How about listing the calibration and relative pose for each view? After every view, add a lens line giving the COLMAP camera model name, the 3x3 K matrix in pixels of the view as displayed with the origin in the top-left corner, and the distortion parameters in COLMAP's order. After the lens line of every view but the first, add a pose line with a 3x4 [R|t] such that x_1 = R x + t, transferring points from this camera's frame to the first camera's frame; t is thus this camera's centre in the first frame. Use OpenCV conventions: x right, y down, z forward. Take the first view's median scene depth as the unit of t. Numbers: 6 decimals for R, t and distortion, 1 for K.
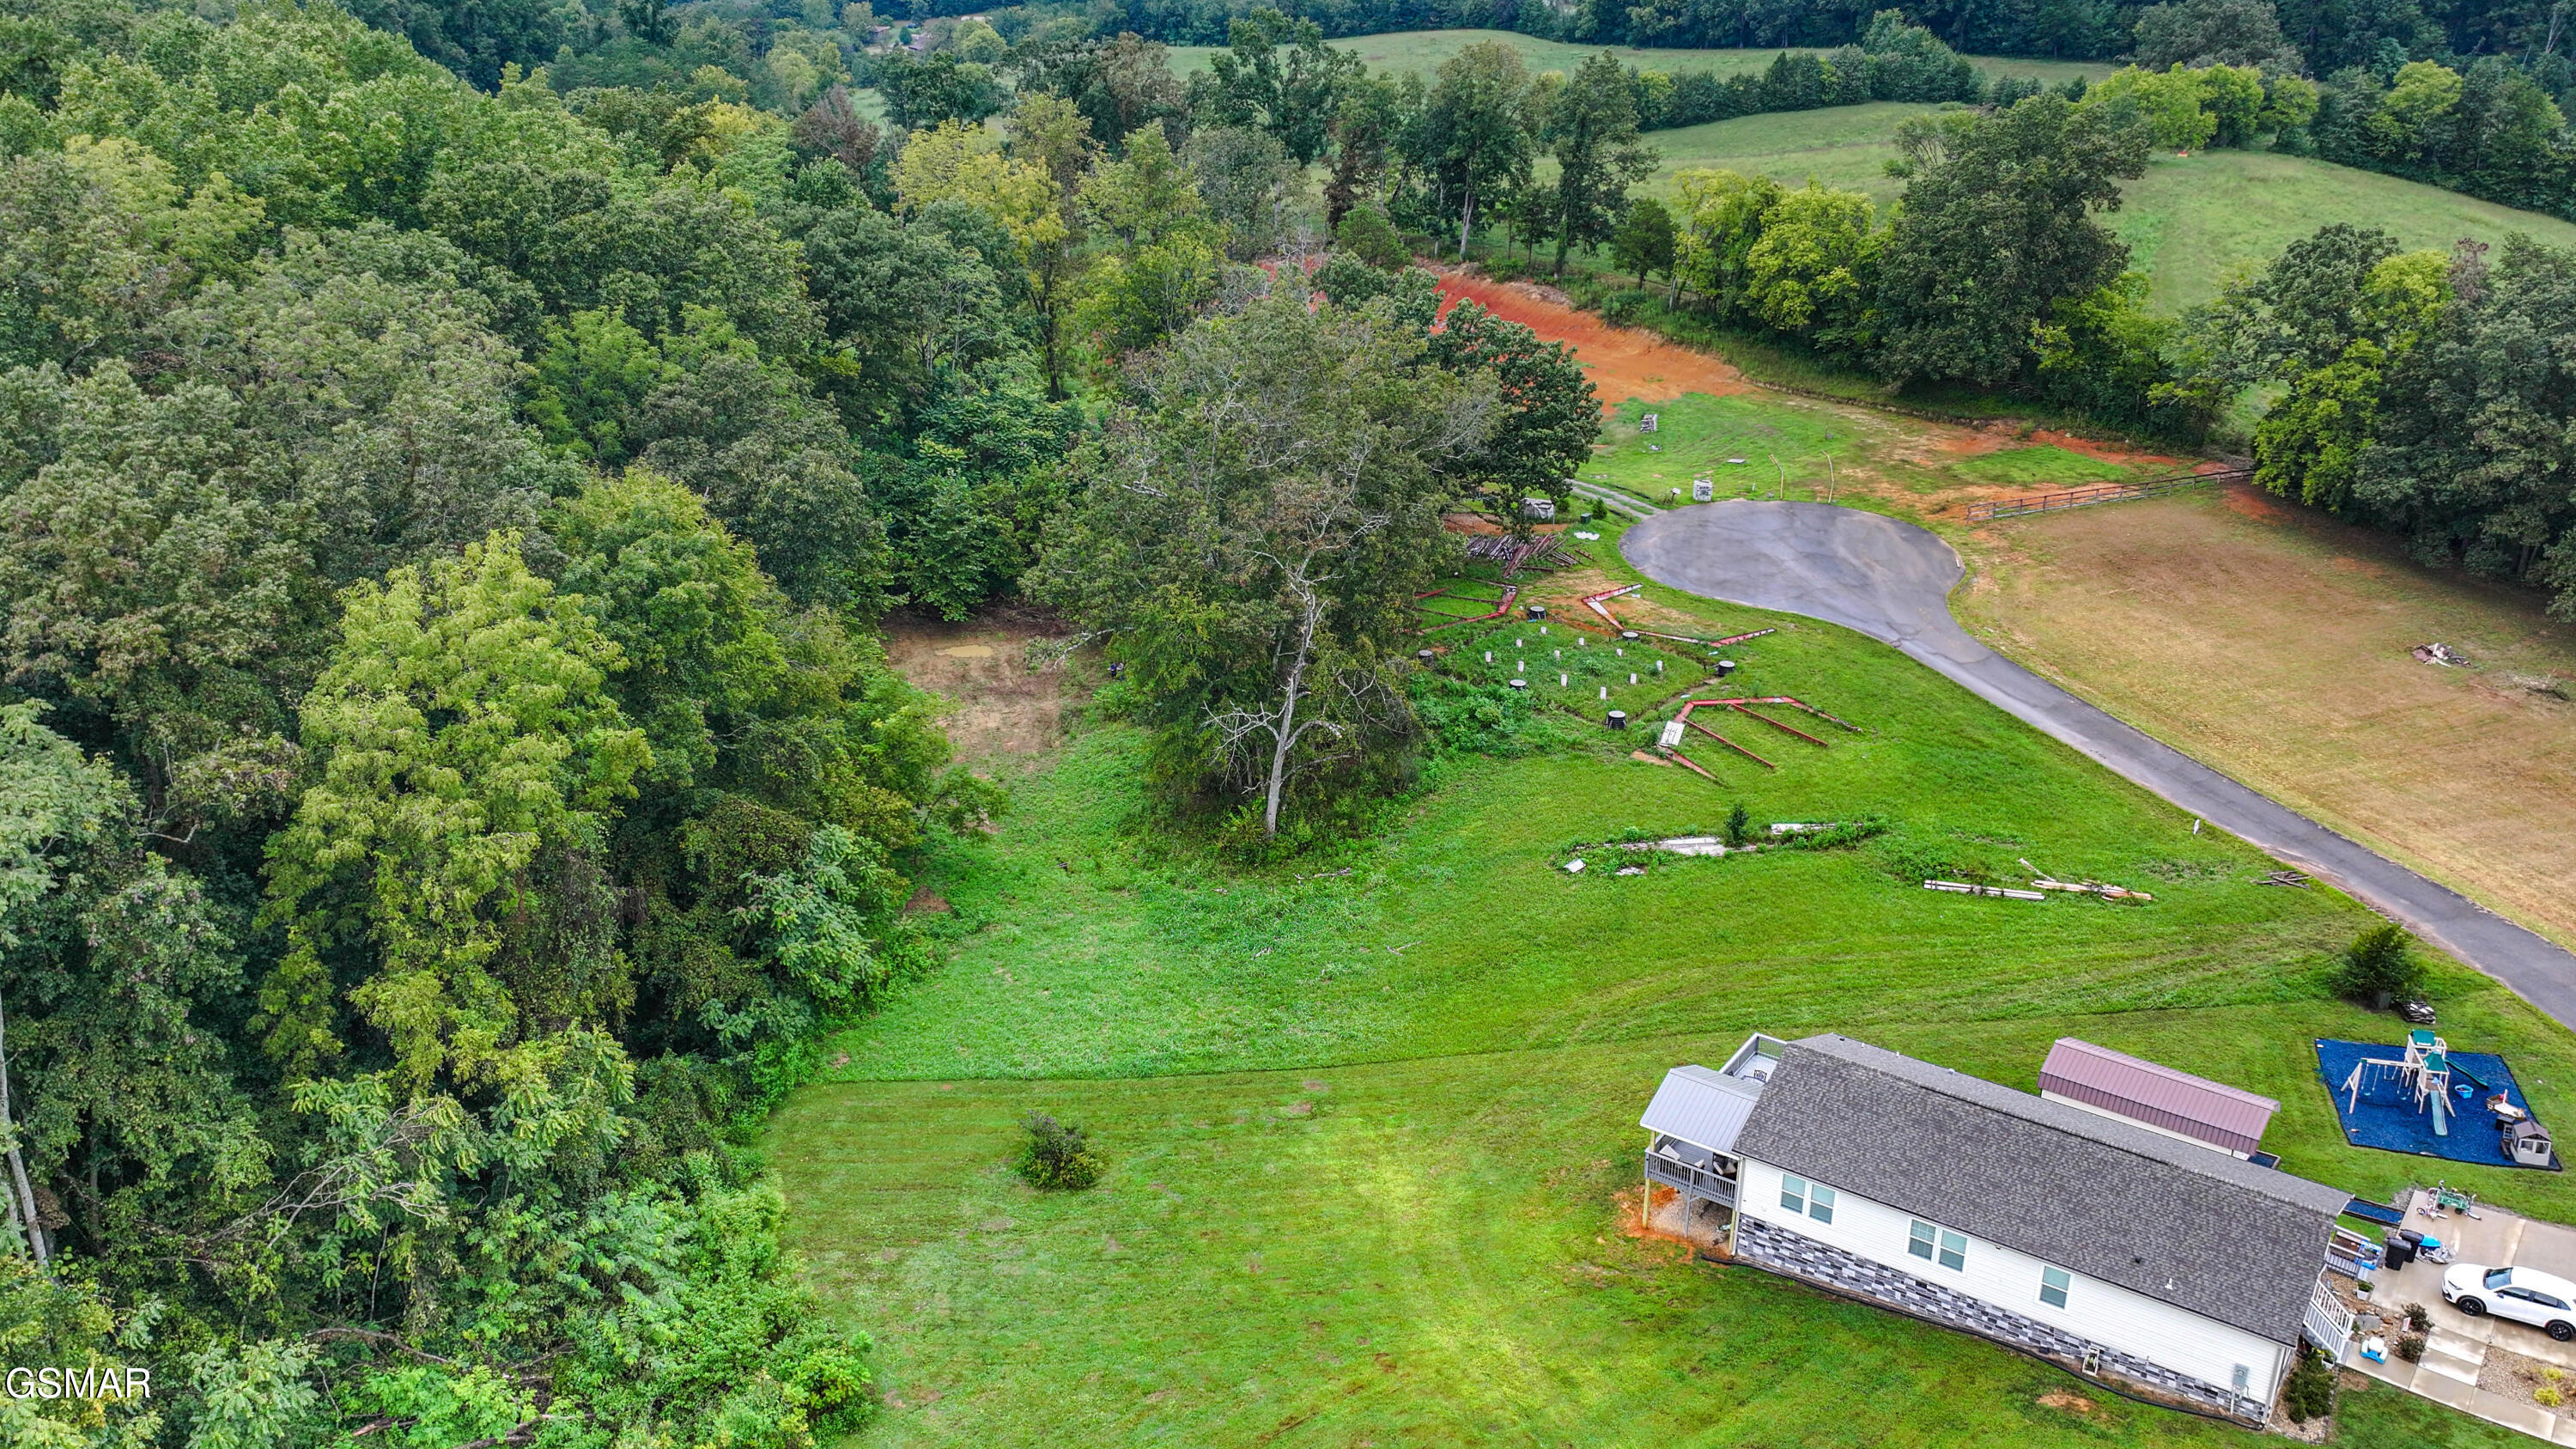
lens RADIAL K [[2091.9, 0, 1288.0], [0, 2091.9, 724.5], [0, 0, 1]] dist [0.014013, -0.012595]
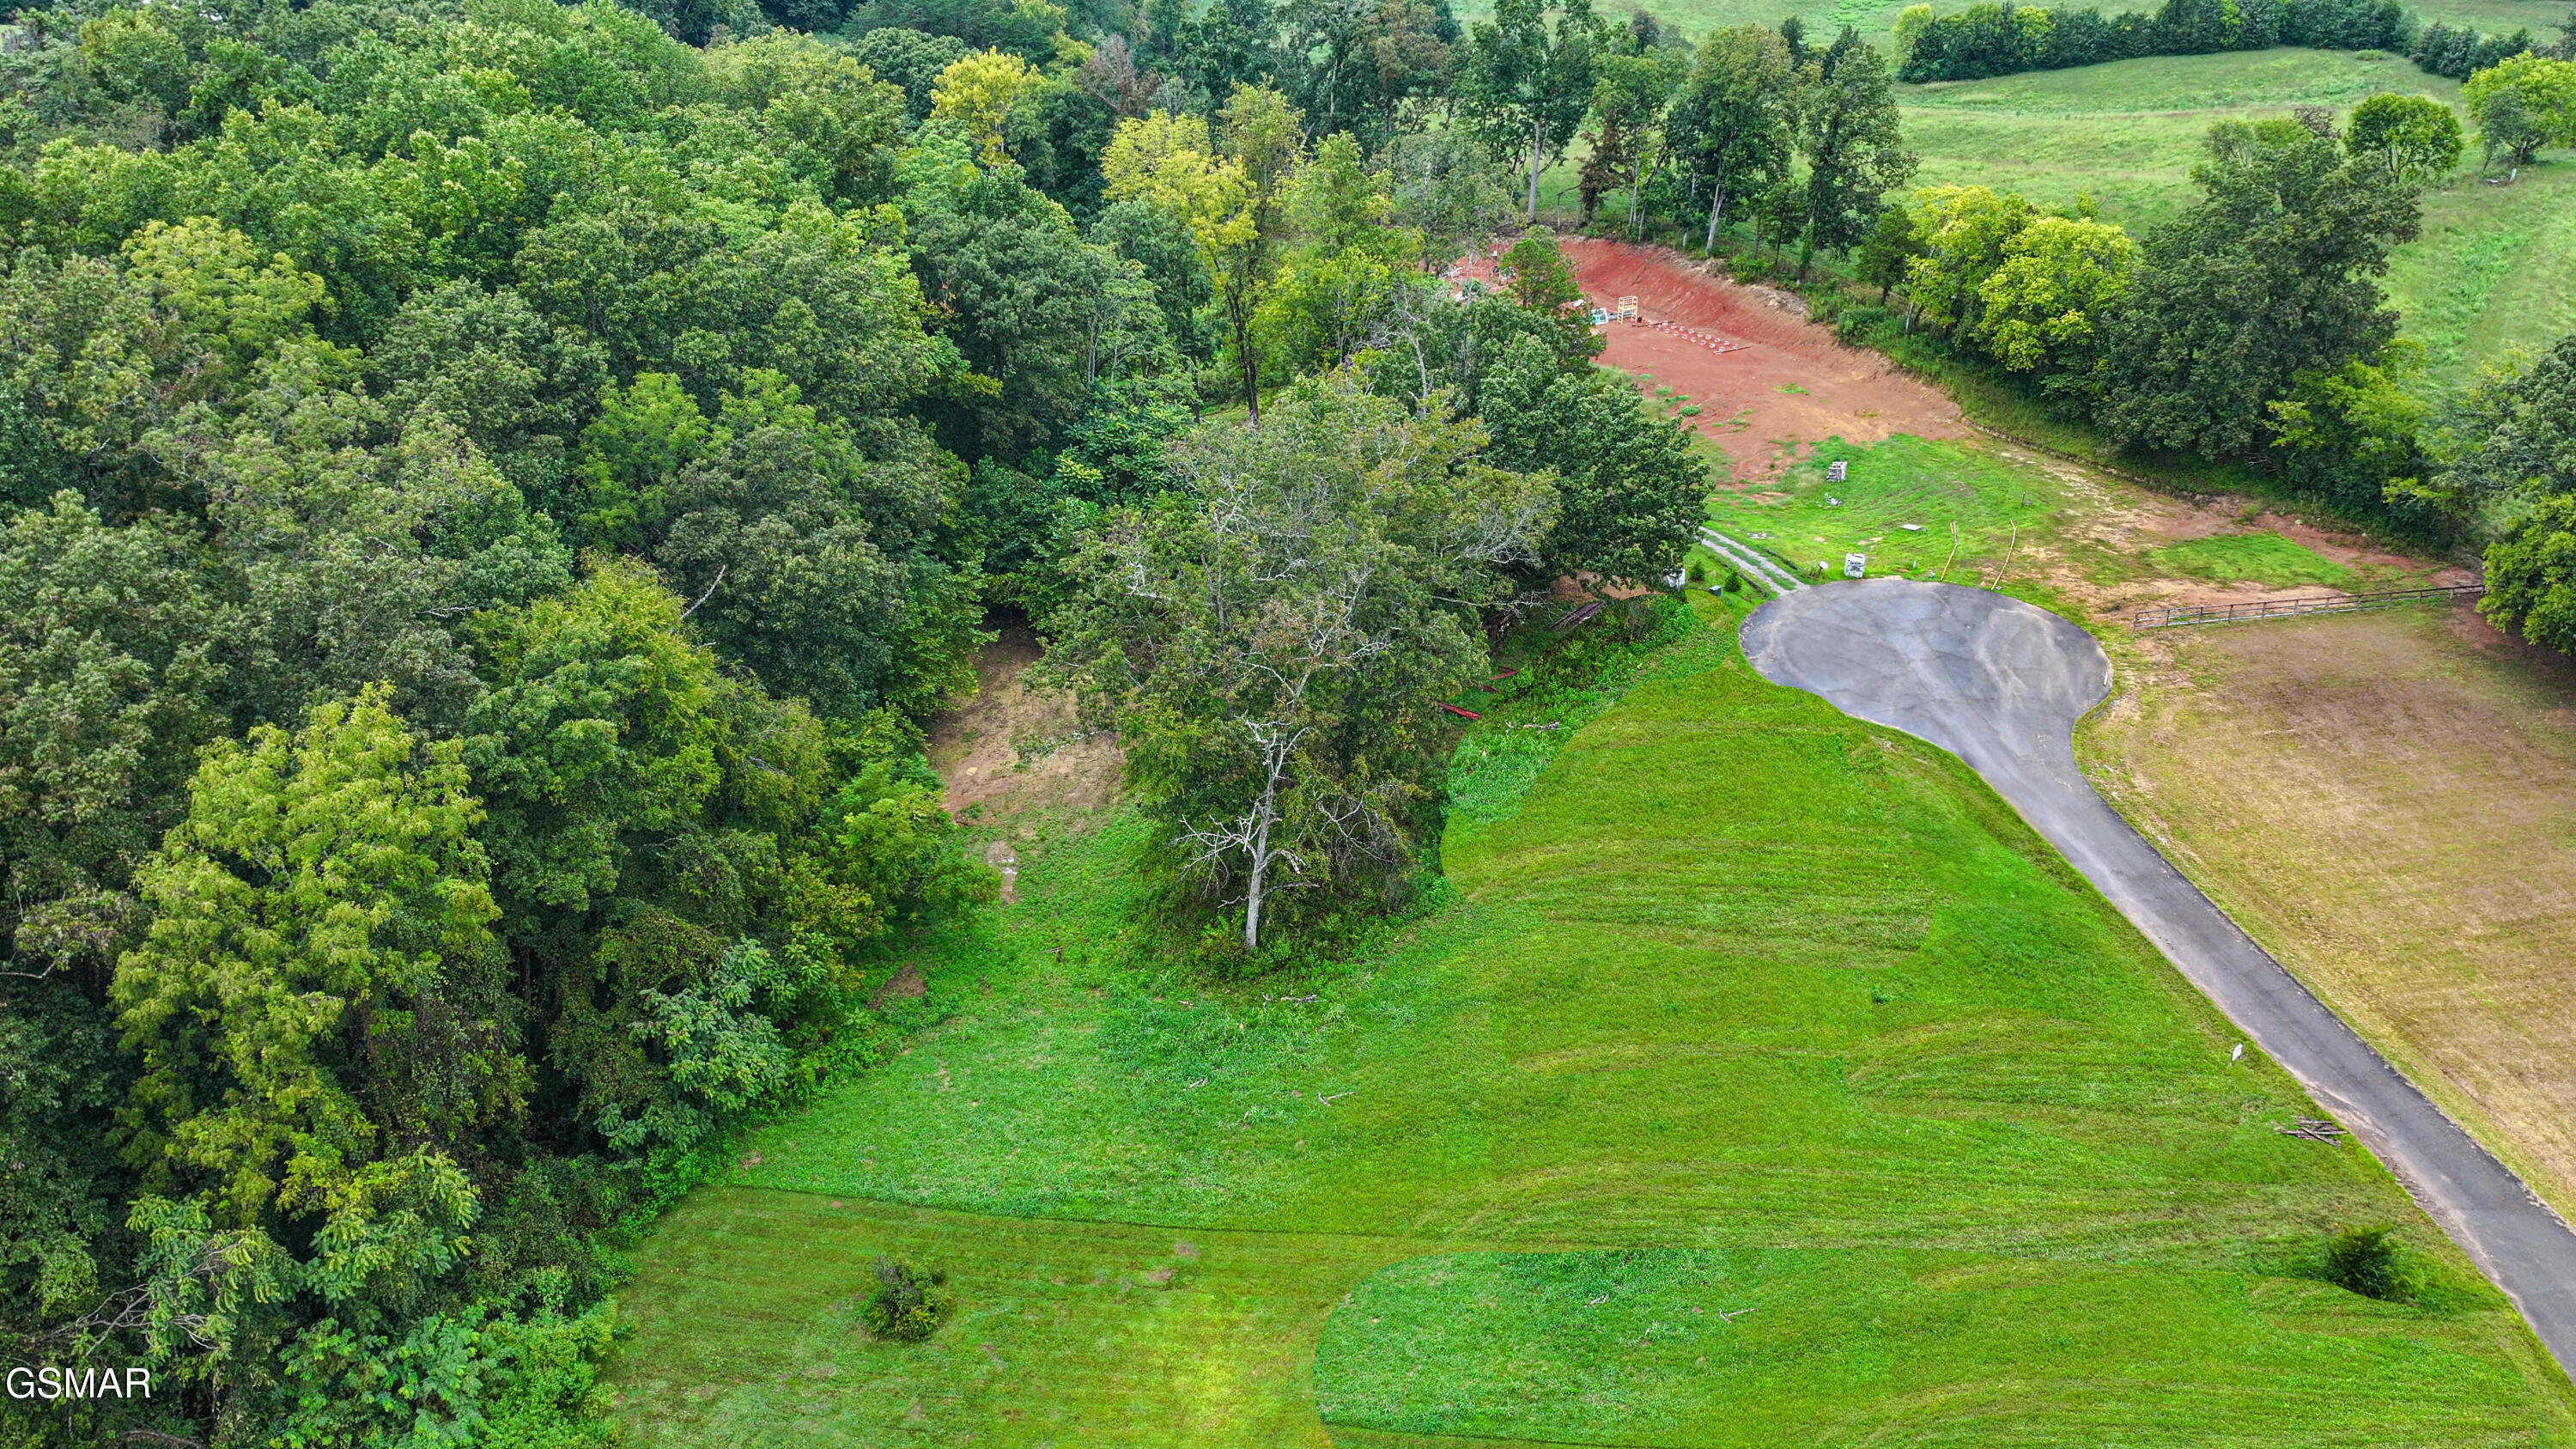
lens RADIAL K [[2091.9, 0, 1288.0], [0, 2091.9, 724.5], [0, 0, 1]] dist [0.014013, -0.012595]
pose [[0.979064, 0.087974, -0.183562, 0.178701], [-0.076587, 0.994725, 0.068243, -0.119376], [0.188597, -0.052755, 0.980637, 0.036130]]
